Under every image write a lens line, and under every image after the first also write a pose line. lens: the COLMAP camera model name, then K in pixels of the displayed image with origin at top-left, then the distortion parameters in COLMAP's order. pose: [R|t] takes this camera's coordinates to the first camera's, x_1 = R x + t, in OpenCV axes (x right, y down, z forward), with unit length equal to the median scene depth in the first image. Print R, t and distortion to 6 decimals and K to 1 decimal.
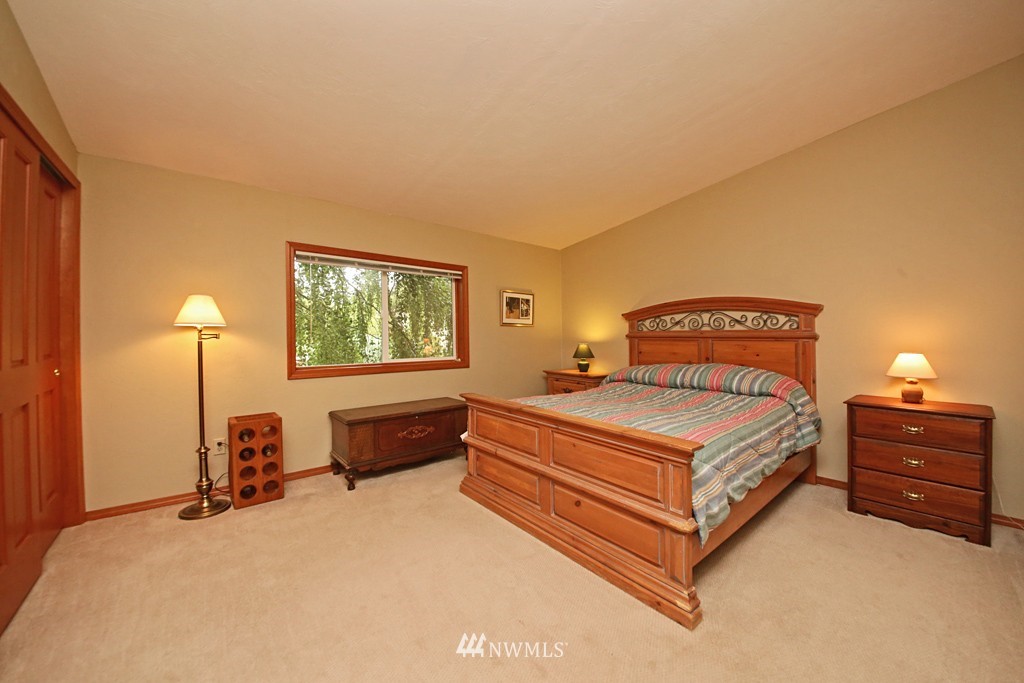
lens RADIAL K [[377.6, 0, 514.5], [0, 377.6, 332.0], [0, 0, 1]] dist [-0.001949, -0.000175]
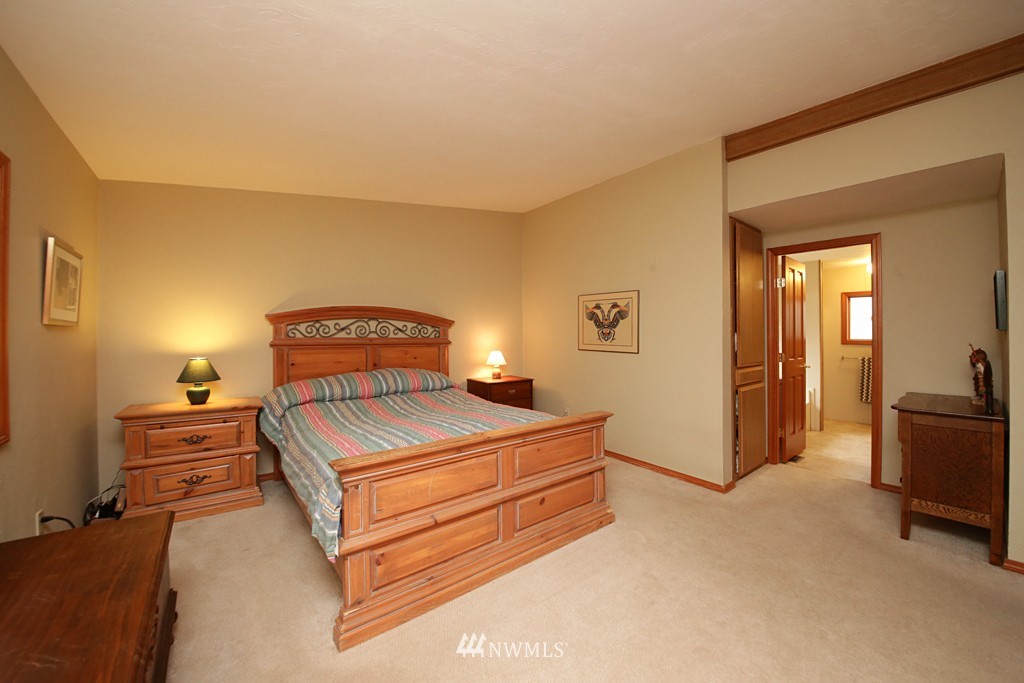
lens RADIAL K [[377.6, 0, 511.3], [0, 377.6, 340.2], [0, 0, 1]] dist [-0.001949, -0.000175]
pose [[0.025505, -0.007229, 0.999649, -0.512805], [-0.008019, 0.999940, 0.007436, -0.007712], [-0.999643, -0.008206, 0.025445, 0.601188]]
